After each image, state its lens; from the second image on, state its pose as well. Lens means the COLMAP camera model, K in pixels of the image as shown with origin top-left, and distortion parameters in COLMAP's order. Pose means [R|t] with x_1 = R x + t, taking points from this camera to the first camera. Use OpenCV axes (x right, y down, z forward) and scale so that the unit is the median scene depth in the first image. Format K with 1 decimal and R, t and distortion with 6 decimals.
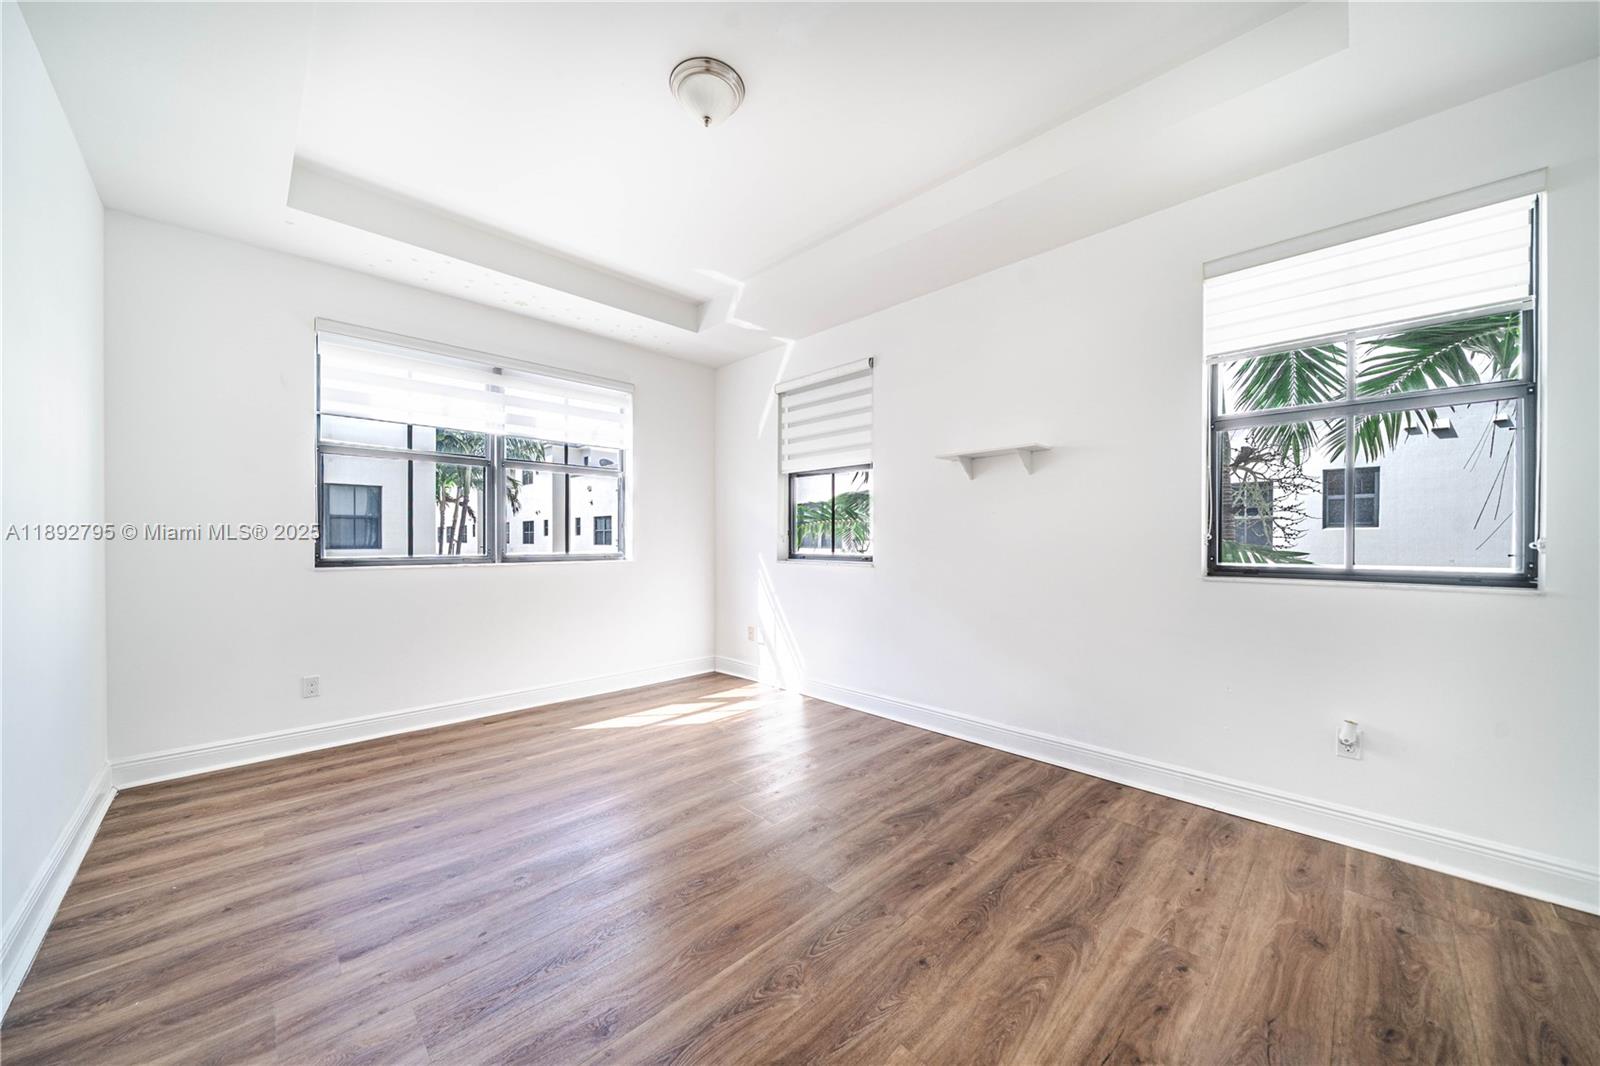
lens RADIAL K [[555.7, 0, 799.0], [0, 555.7, 539.4], [0, 0, 1]] dist [-0.009235, 0.000264]
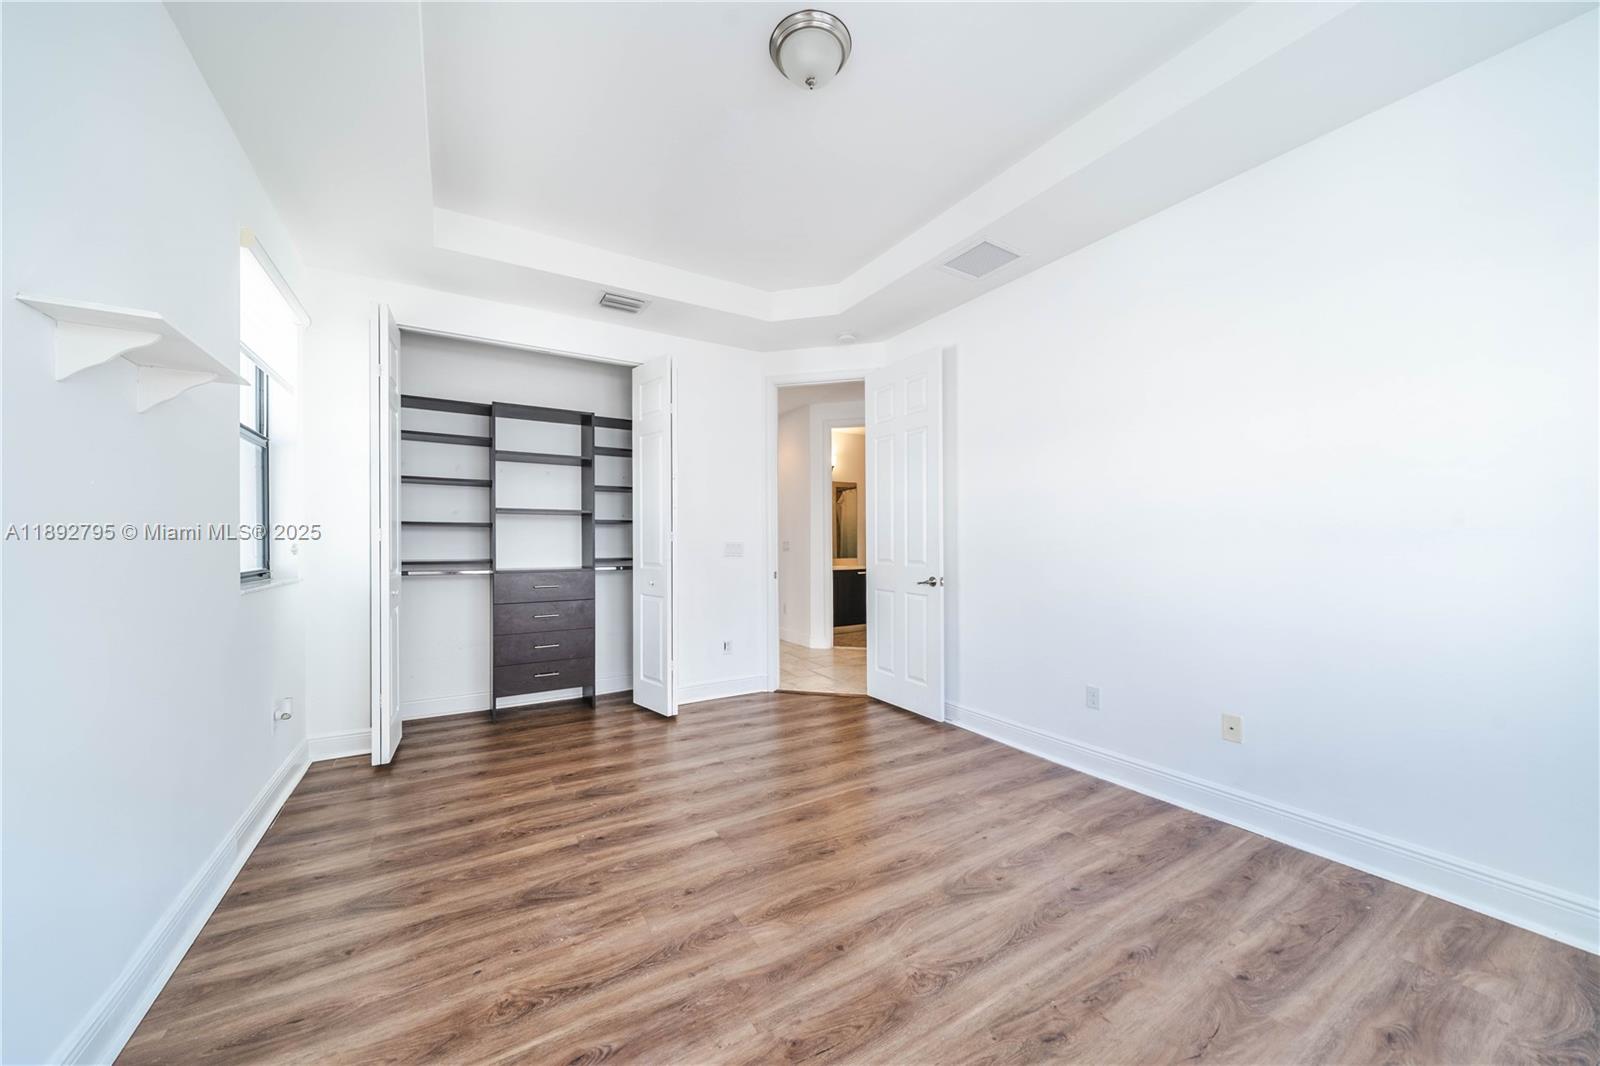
lens RADIAL K [[555.7, 0, 798.4], [0, 555.7, 539.8], [0, 0, 1]] dist [-0.009235, 0.000264]
pose [[-0.971722, 0.004113, 0.236091, -0.386520], [0.004580, 0.999988, 0.001428, -0.008335], [-0.236082, 0.002469, -0.971730, 2.049502]]
